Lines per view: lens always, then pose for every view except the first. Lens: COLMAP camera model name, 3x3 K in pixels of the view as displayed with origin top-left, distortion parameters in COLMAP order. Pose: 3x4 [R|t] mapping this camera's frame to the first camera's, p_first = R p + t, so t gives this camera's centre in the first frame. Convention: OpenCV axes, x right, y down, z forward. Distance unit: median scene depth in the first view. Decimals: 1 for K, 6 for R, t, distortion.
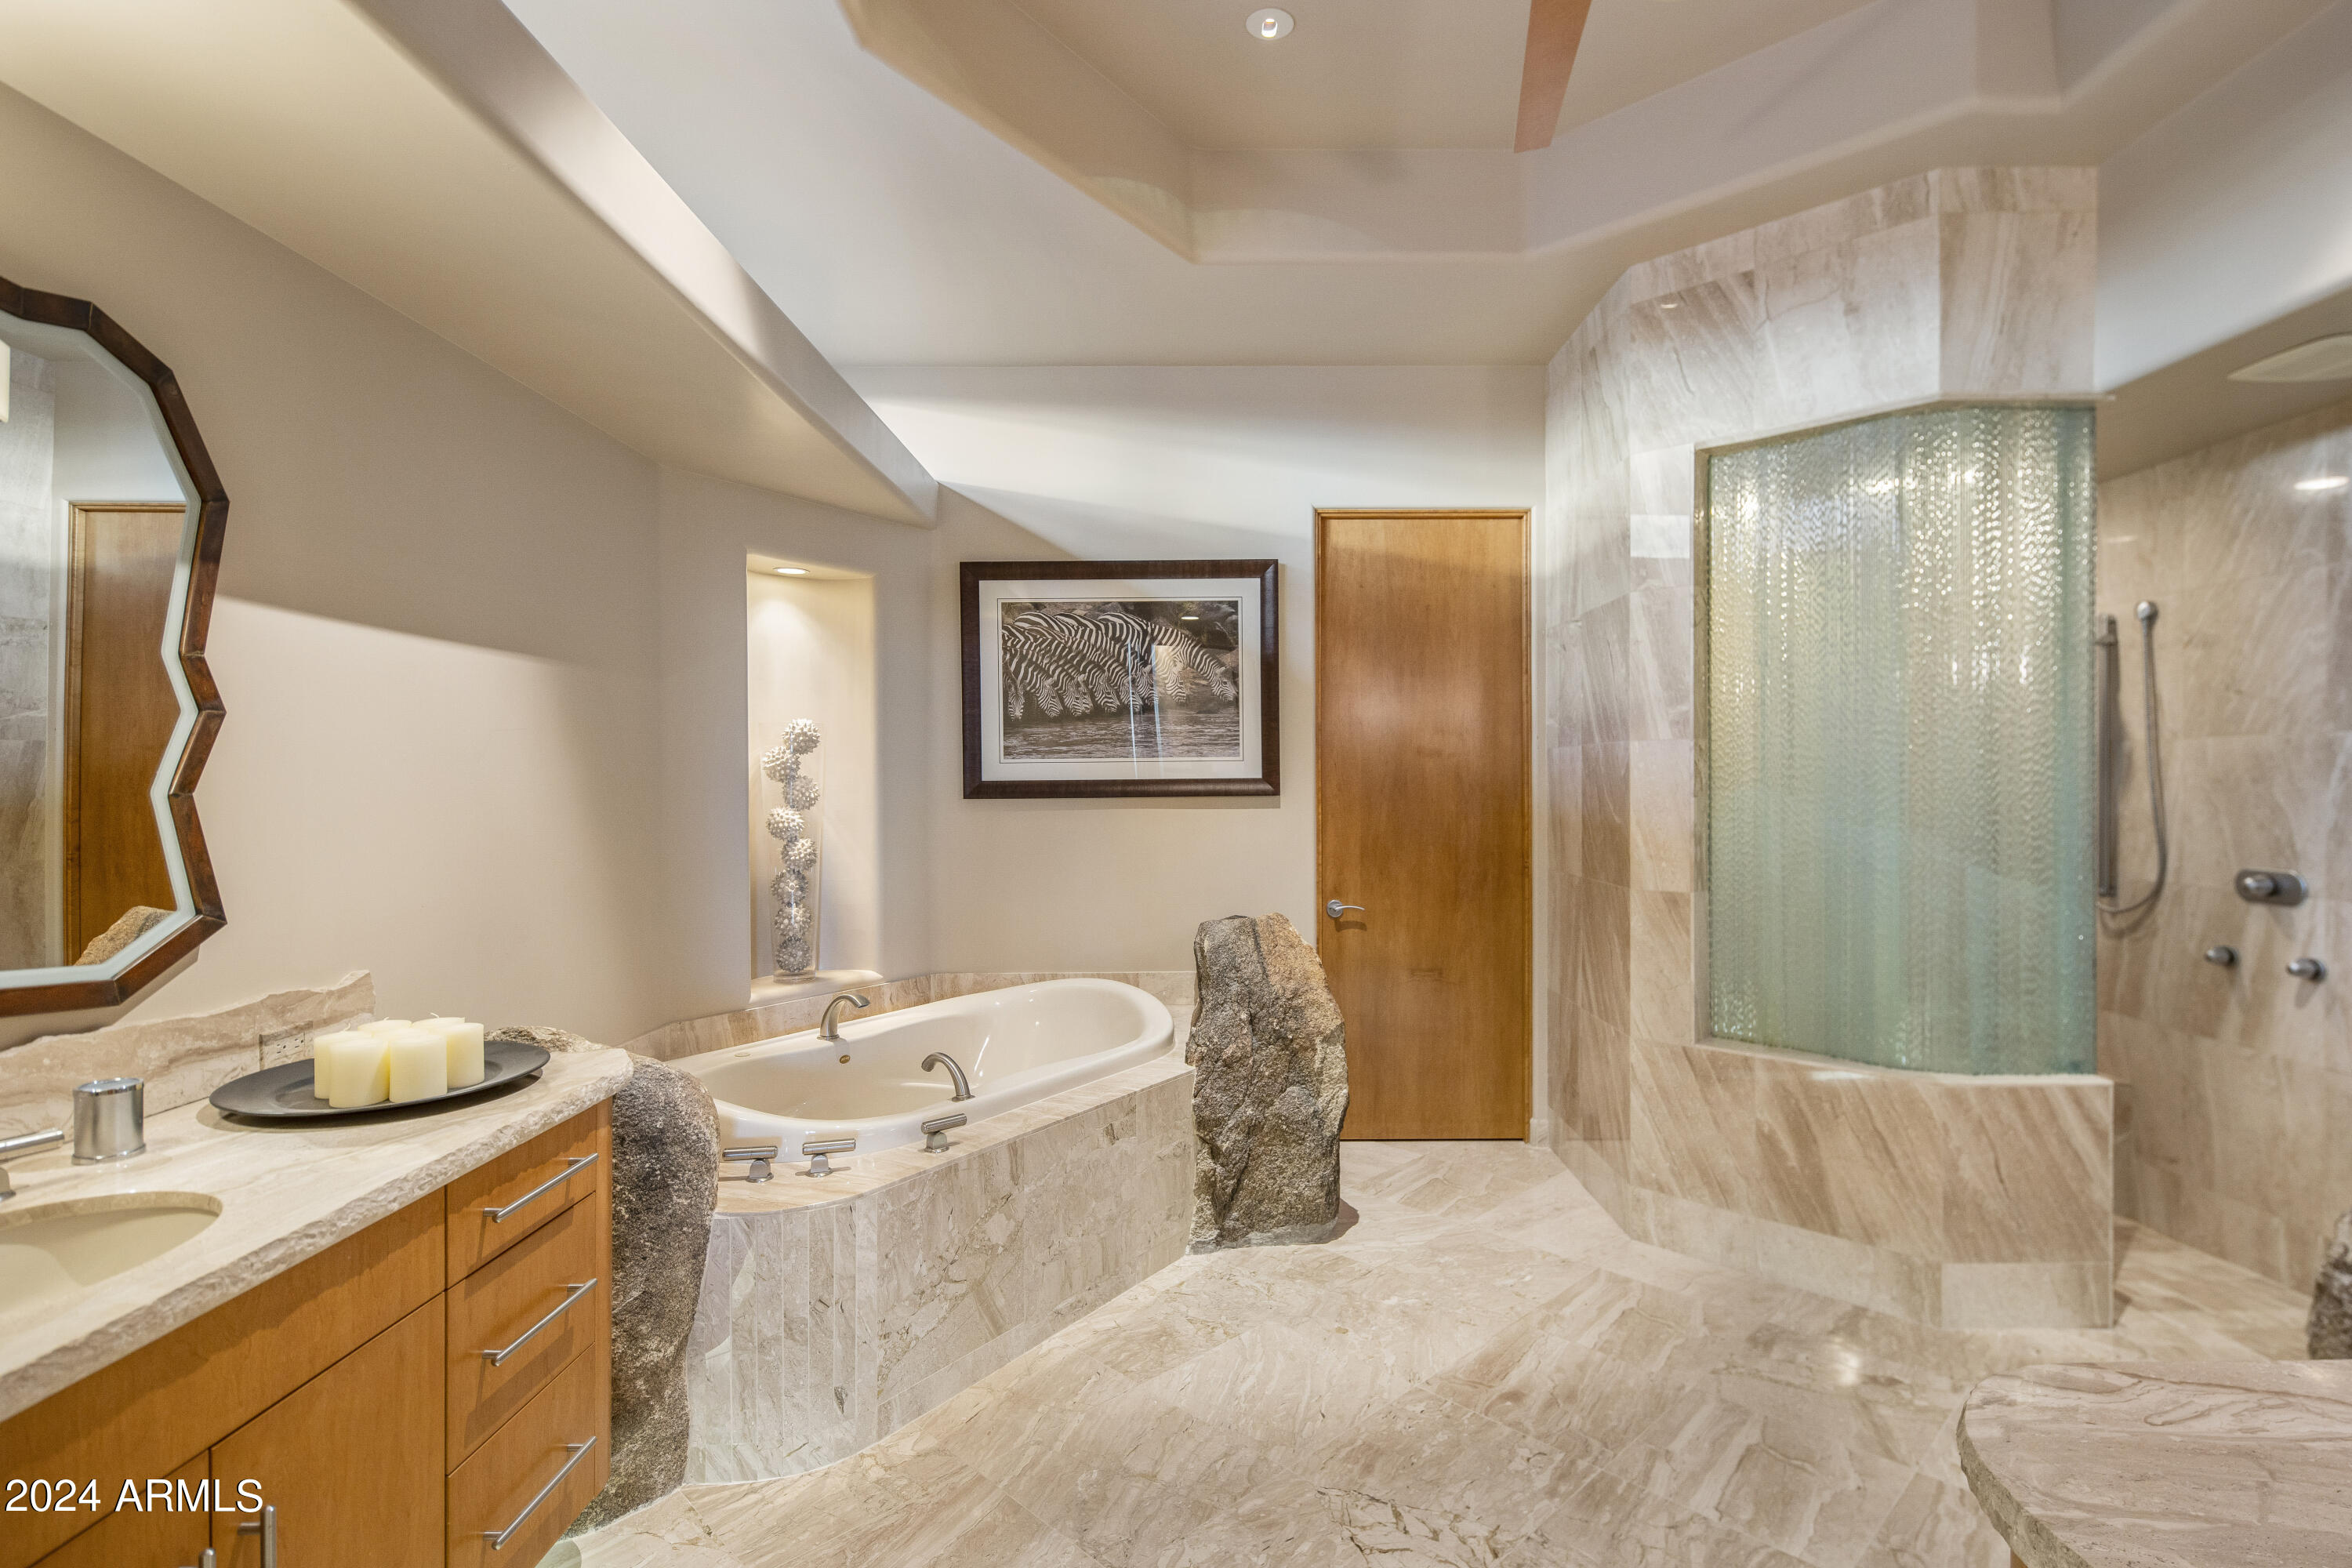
lens RADIAL K [[1132.2, 0, 1205.1], [0, 1132.2, 751.2], [0, 0, 1]] dist [0.006873, -0.005581]
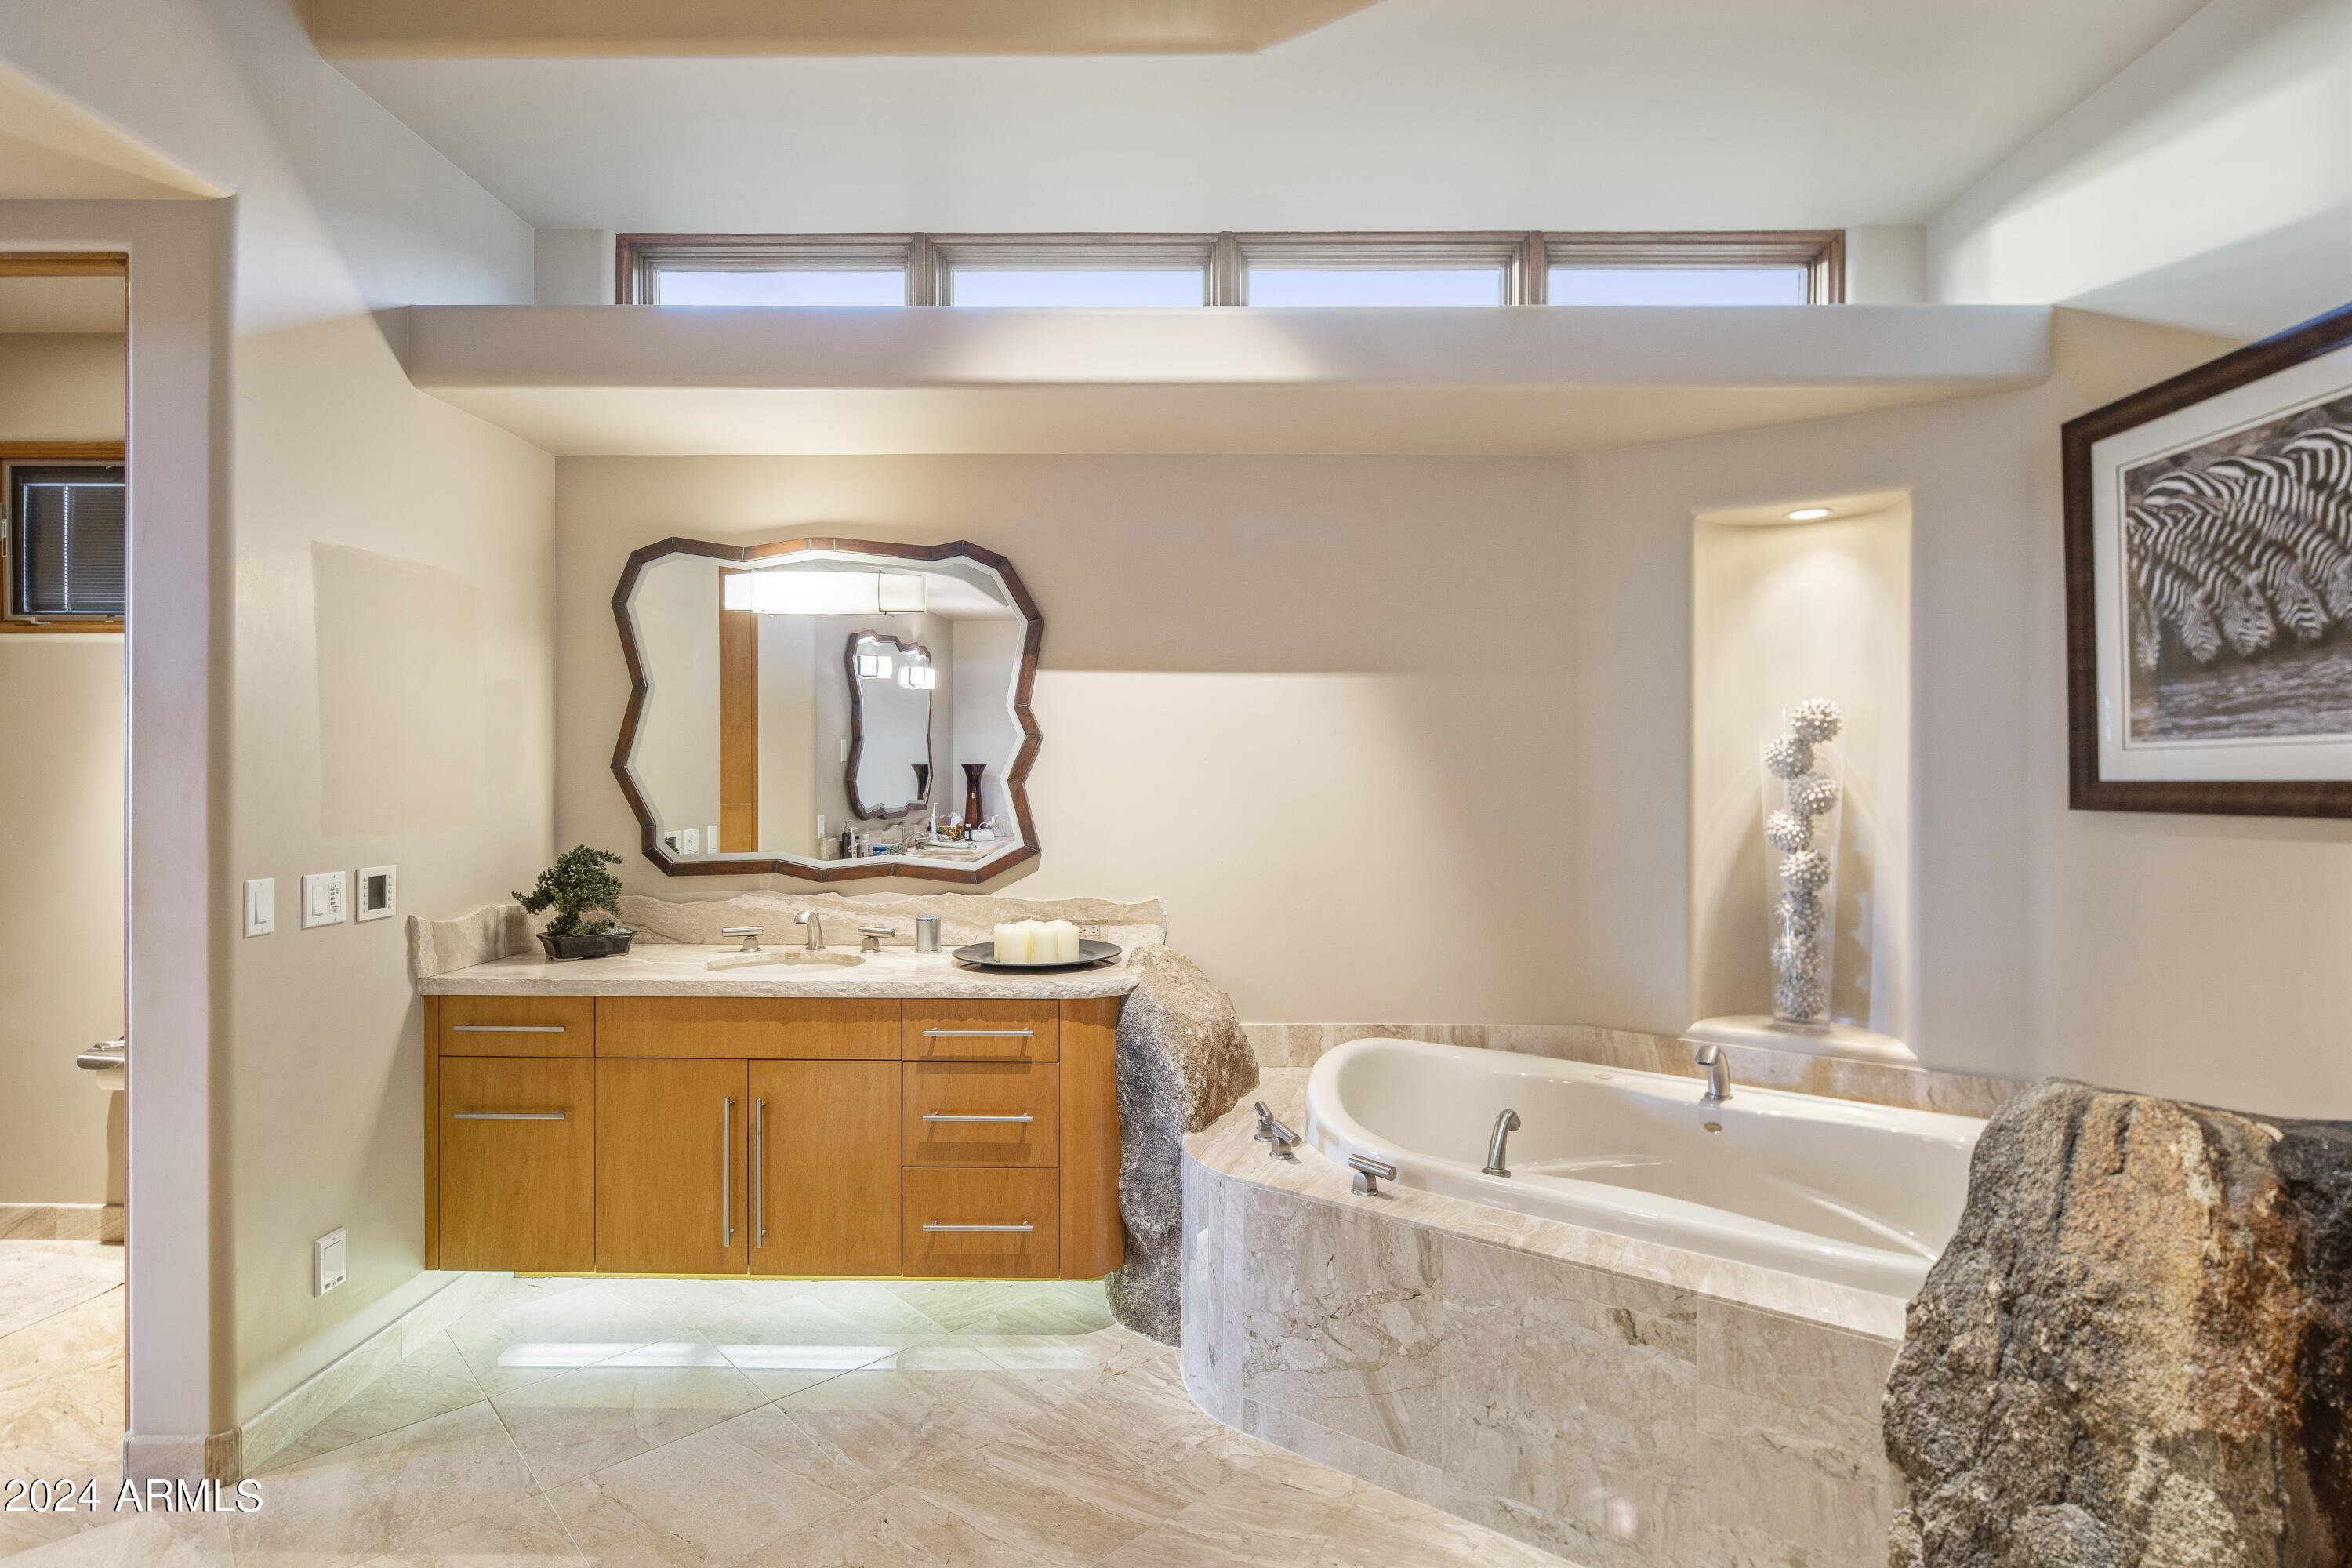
lens RADIAL K [[1132.2, 0, 1205.1], [0, 1132.2, 751.2], [0, 0, 1]] dist [0.006873, -0.005581]
pose [[-0.001514, -0.016566, -0.999862, 0.501545], [0.019855, 0.999665, -0.016593, 0.014416], [0.999802, -0.019878, -0.001184, 0.675199]]
